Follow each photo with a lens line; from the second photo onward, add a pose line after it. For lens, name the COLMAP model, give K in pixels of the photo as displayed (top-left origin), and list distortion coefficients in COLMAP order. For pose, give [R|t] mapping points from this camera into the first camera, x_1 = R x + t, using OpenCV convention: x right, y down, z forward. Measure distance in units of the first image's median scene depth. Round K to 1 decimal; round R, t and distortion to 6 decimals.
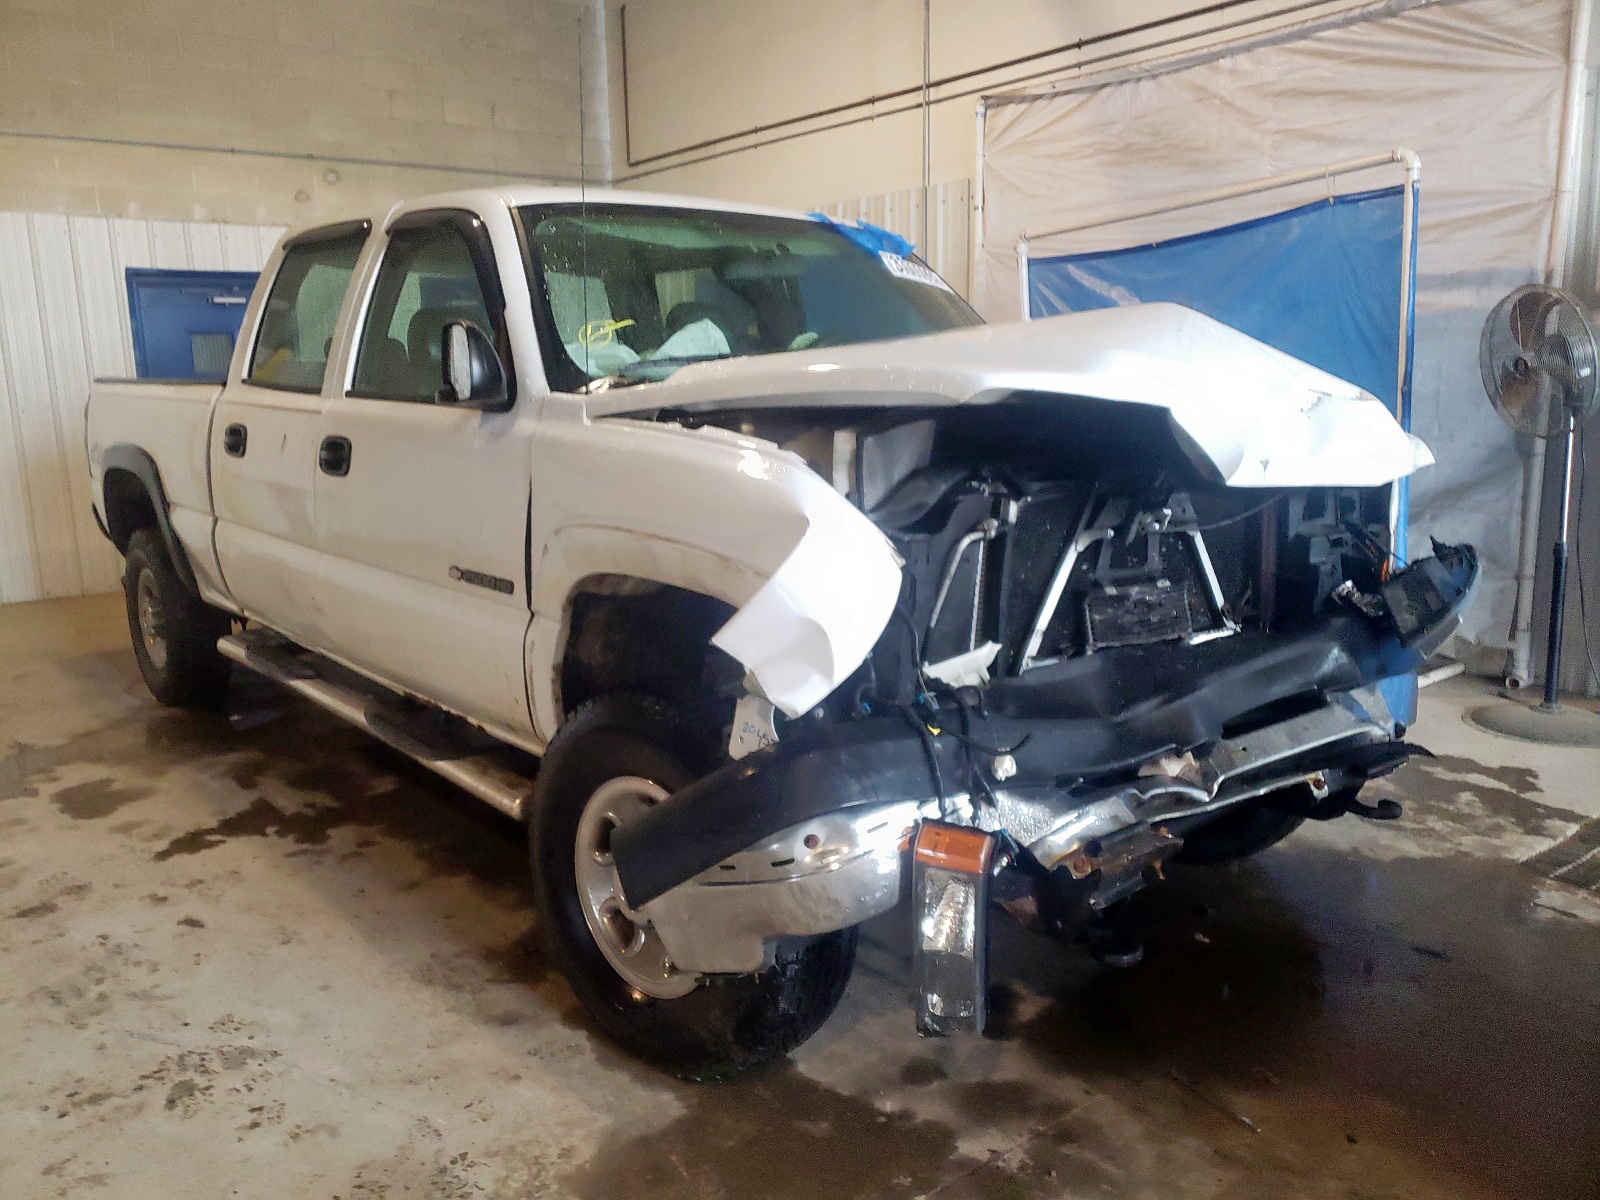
lens RADIAL K [[1231.6, 0, 756.8], [0, 1231.6, 600.4], [0, 0, 1]] dist [0.102623, -0.108304]
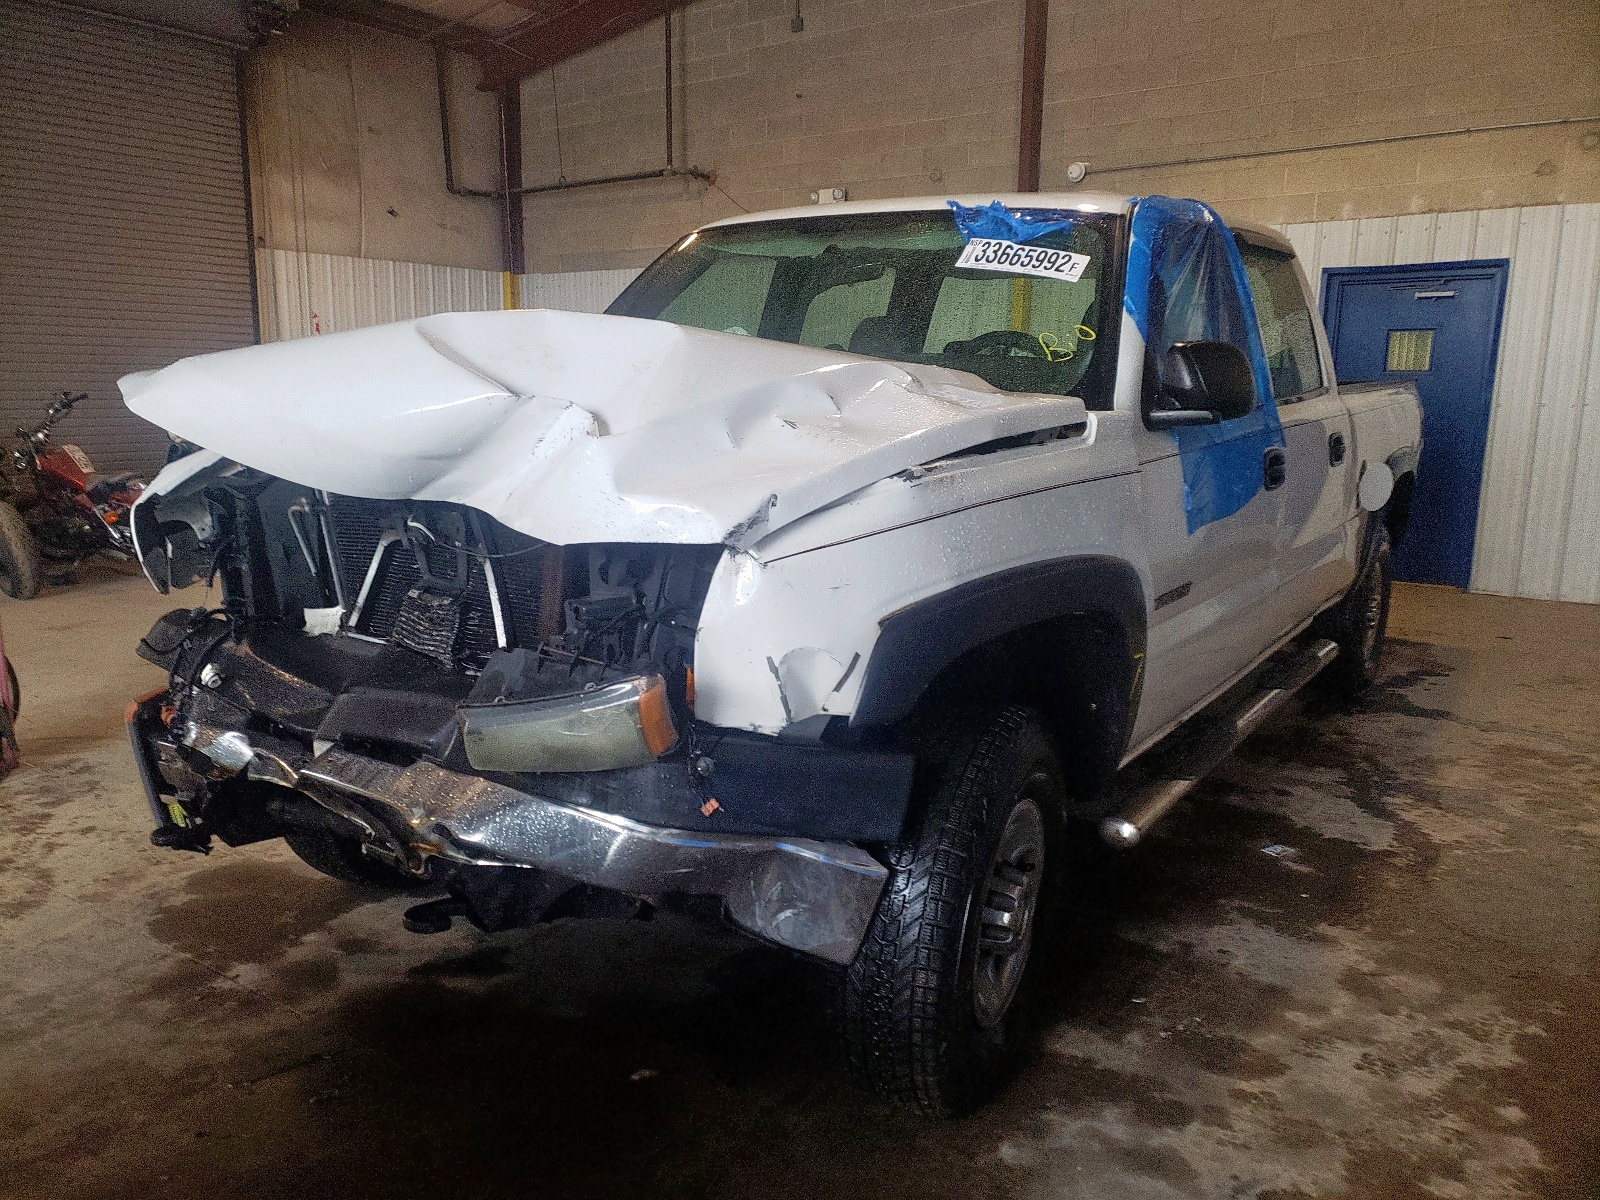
lens RADIAL K [[1231.6, 0, 756.8], [0, 1231.6, 600.4], [0, 0, 1]] dist [0.102623, -0.108304]
pose [[0.266002, 0.193615, -0.944328, 1.245299], [-0.189117, 0.971066, 0.145826, -0.190872], [0.945240, 0.139798, 0.294921, 0.903017]]
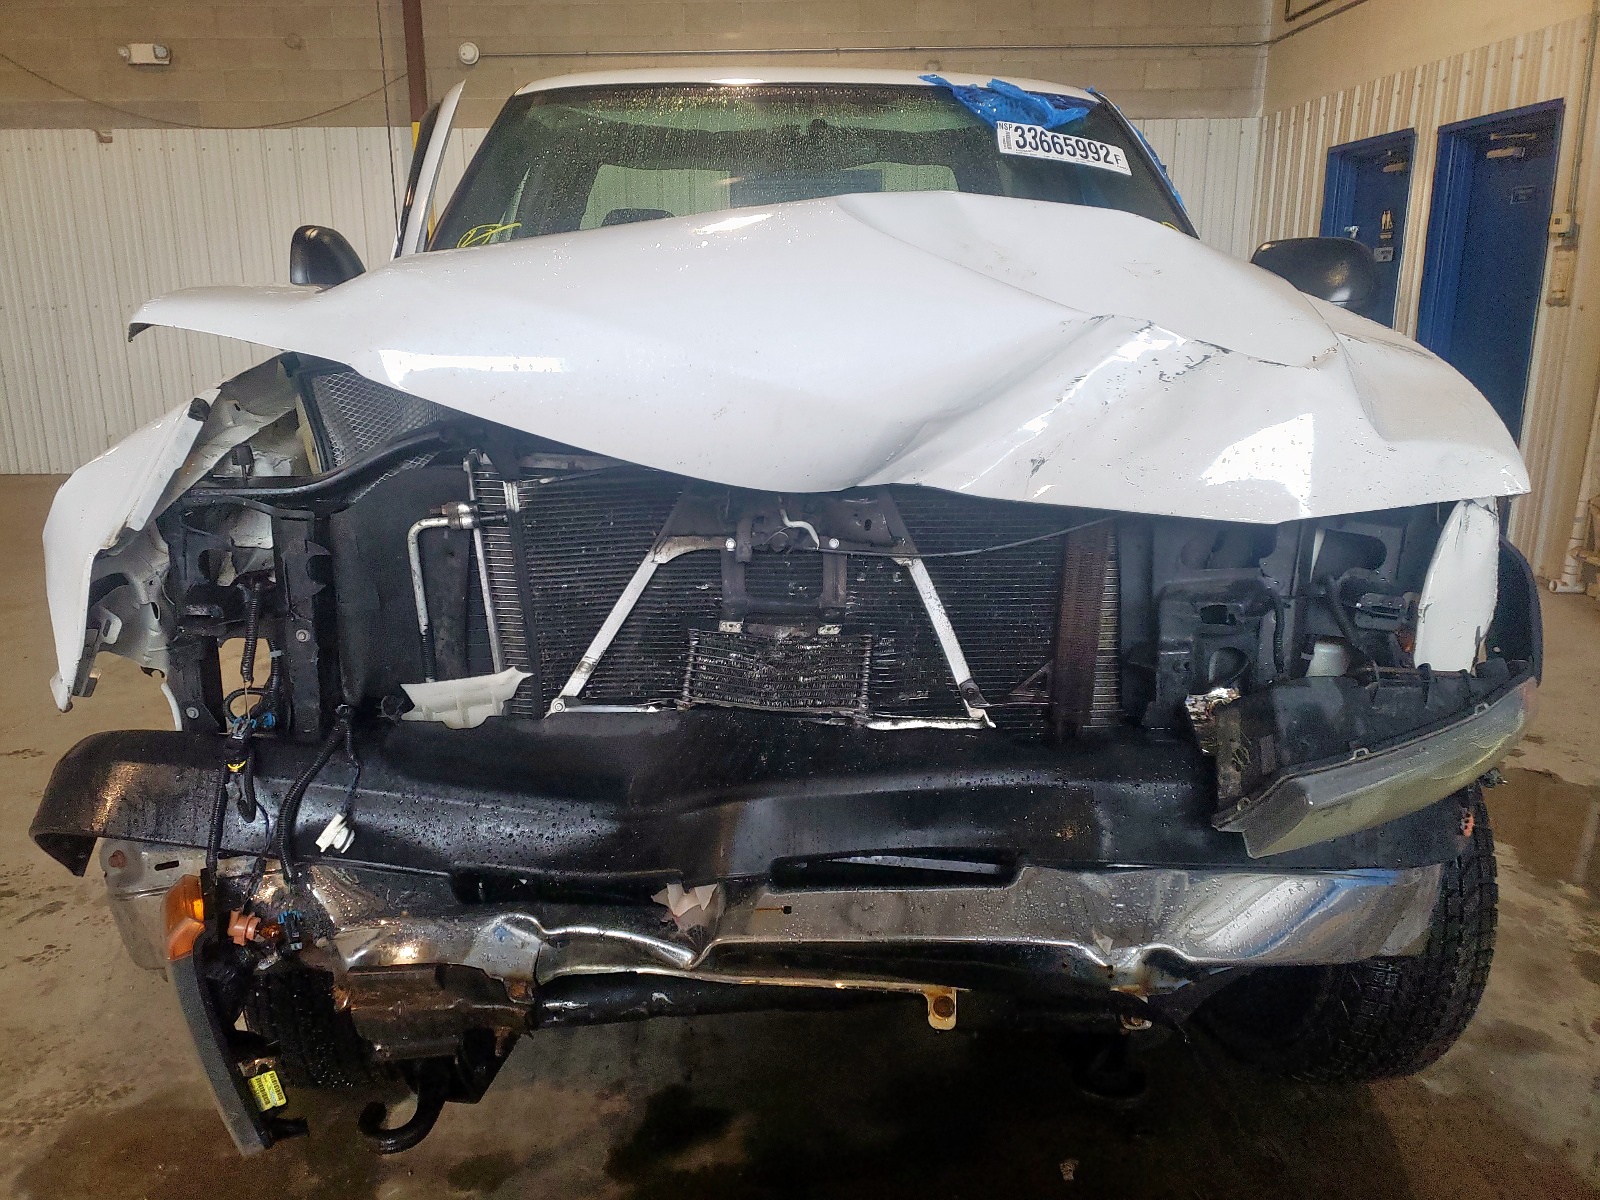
lens RADIAL K [[1231.6, 0, 756.8], [0, 1231.6, 600.4], [0, 0, 1]] dist [0.102623, -0.108304]
pose [[0.795525, 0.164858, -0.583063, 0.689836], [-0.120382, 0.986095, 0.114565, -0.101041], [0.593842, -0.020950, 0.804309, 0.473115]]
